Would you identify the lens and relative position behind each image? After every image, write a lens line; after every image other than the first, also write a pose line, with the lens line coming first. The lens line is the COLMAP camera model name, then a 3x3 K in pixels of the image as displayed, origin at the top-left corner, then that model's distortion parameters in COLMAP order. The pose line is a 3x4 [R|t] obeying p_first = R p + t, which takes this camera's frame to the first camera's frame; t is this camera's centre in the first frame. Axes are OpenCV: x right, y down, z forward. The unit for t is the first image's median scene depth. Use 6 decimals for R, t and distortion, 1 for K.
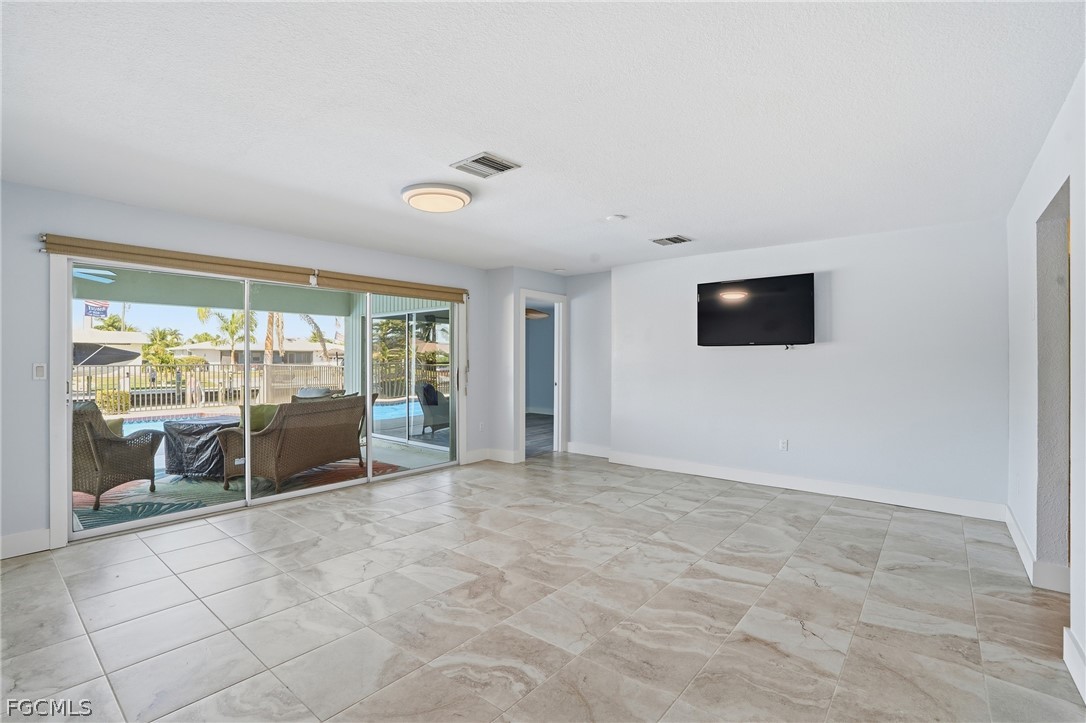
lens RADIAL K [[493.6, 0, 544.1], [0, 493.6, 360.4], [0, 0, 1]] dist [-0.055516, 0.016599]
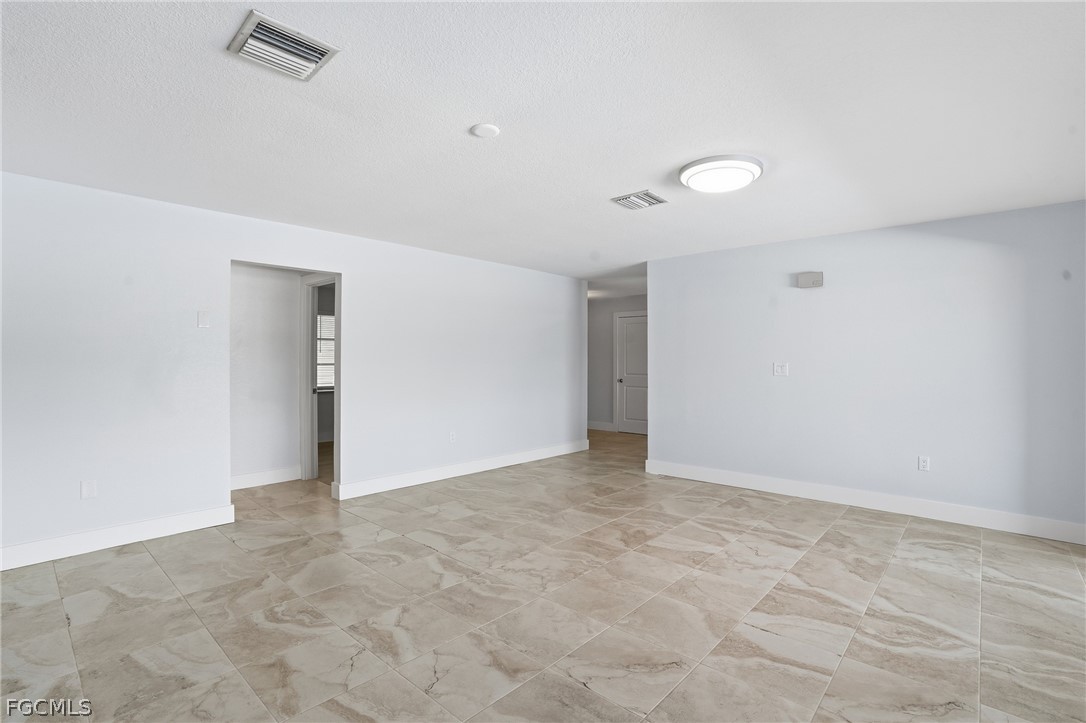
lens RADIAL K [[493.6, 0, 542.9], [0, 493.6, 359.2], [0, 0, 1]] dist [-0.055516, 0.016599]
pose [[-0.998592, -0.004850, 0.052819, 0.049467], [-0.004847, 0.999988, 0.000172, -0.004759], [-0.052819, -0.000084, -0.998604, 1.978016]]
